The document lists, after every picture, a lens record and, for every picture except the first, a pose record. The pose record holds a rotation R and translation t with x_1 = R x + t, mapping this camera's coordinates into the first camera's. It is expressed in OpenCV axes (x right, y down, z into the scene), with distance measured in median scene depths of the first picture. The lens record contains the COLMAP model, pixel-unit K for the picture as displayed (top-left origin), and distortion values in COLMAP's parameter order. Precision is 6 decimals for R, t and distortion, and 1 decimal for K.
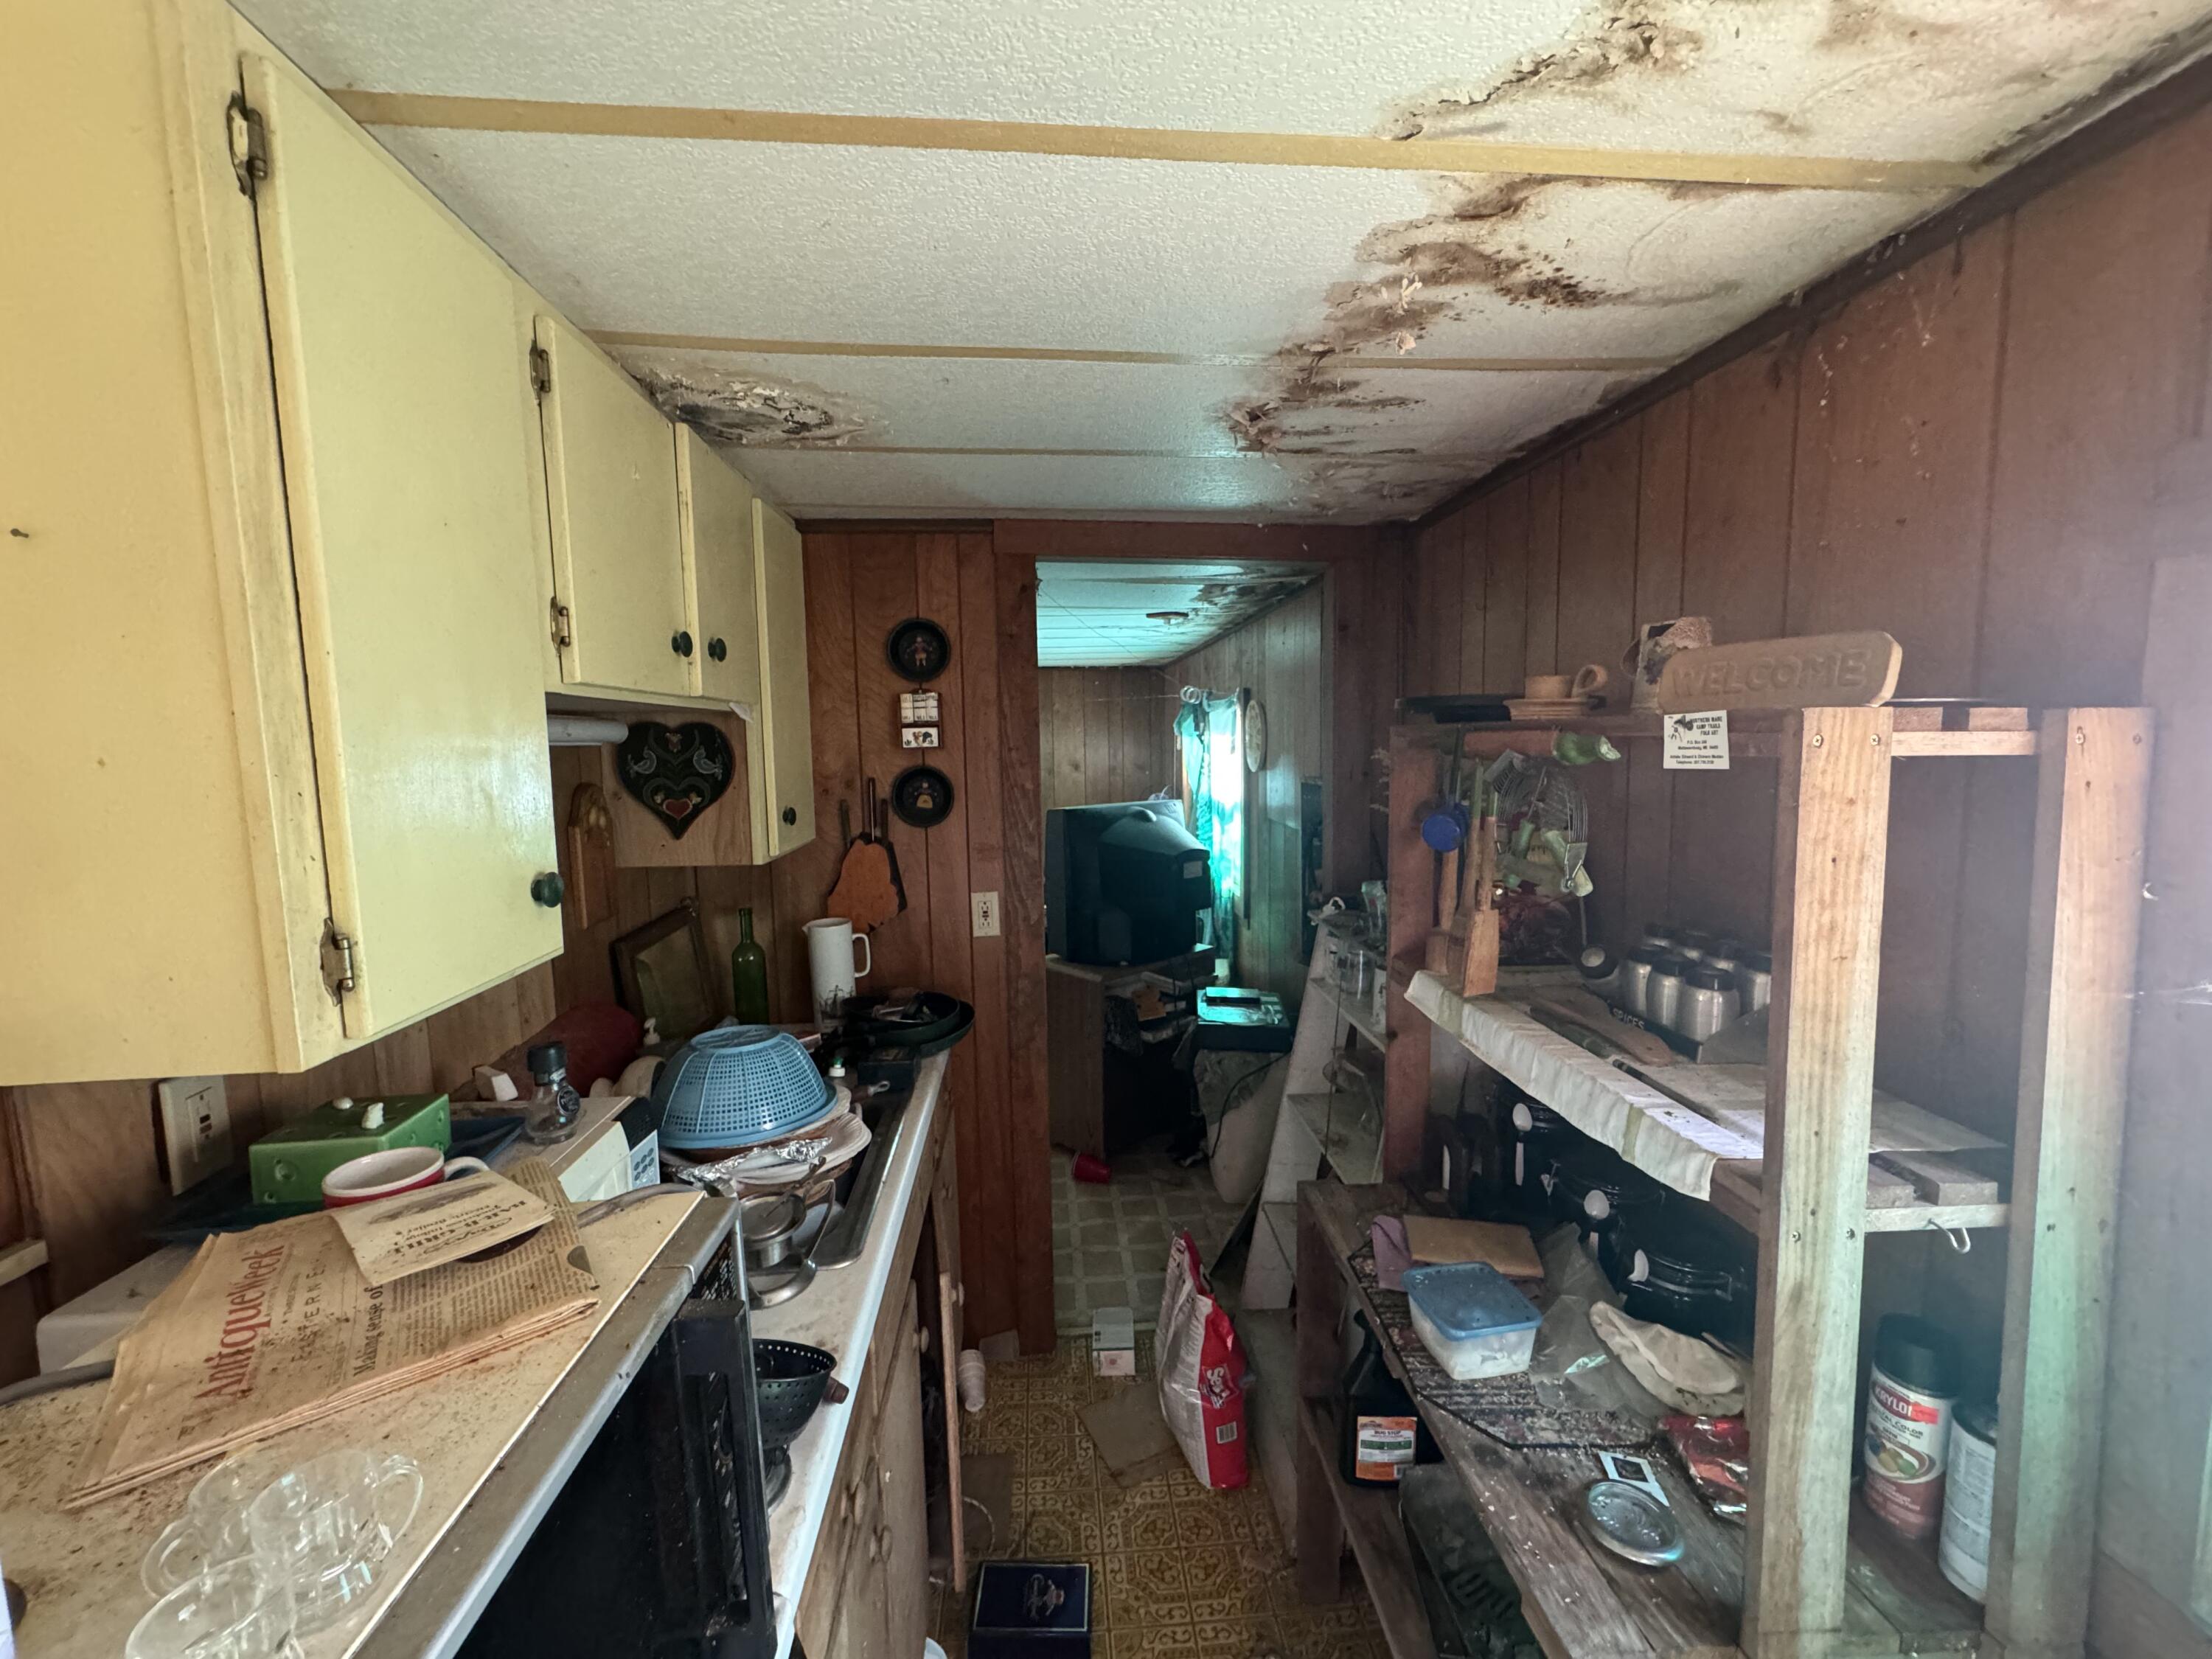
lens RADIAL K [[877.6, 0, 1106.0], [0, 877.6, 829.5], [0, 0, 1]] dist [0.000998, 0.000092]
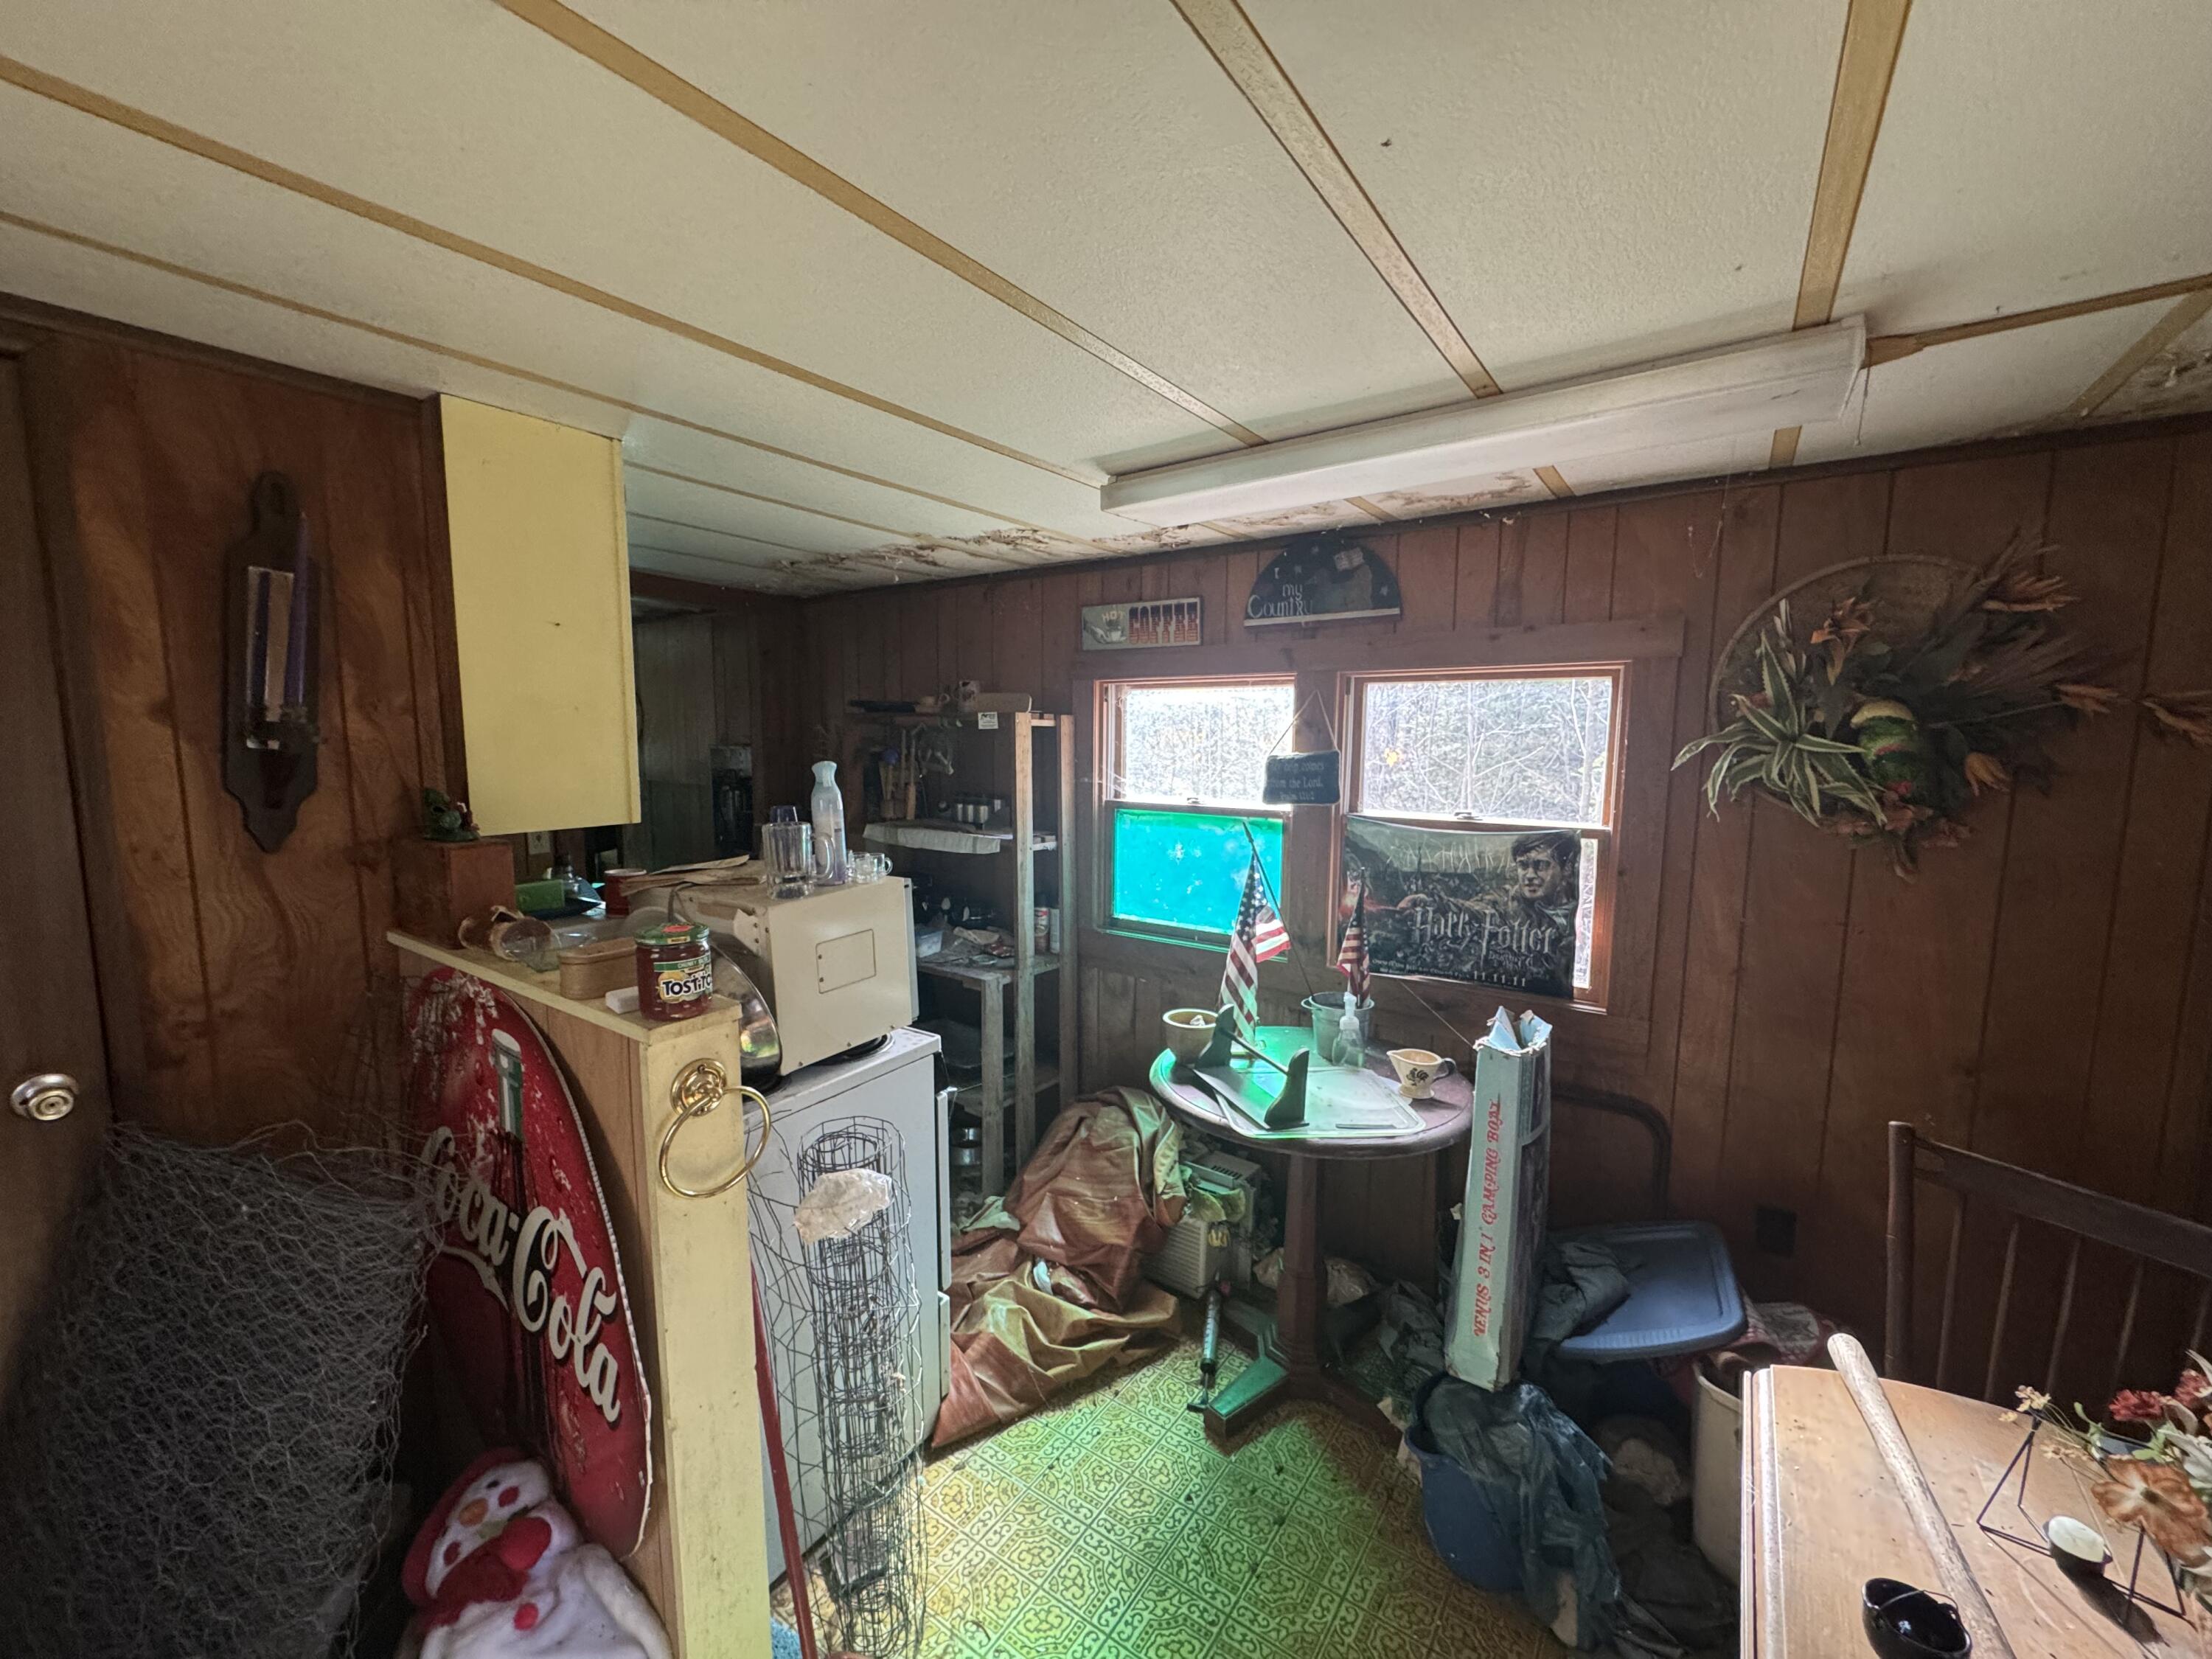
lens RADIAL K [[877.6, 0, 1106.0], [0, 877.6, 829.5], [0, 0, 1]] dist [0.000998, 0.000092]
pose [[0.628560, -0.069124, 0.774683, -1.704706], [0.058324, 0.997427, 0.041677, 0.203794], [-0.775571, 0.018986, 0.630975, -1.495034]]
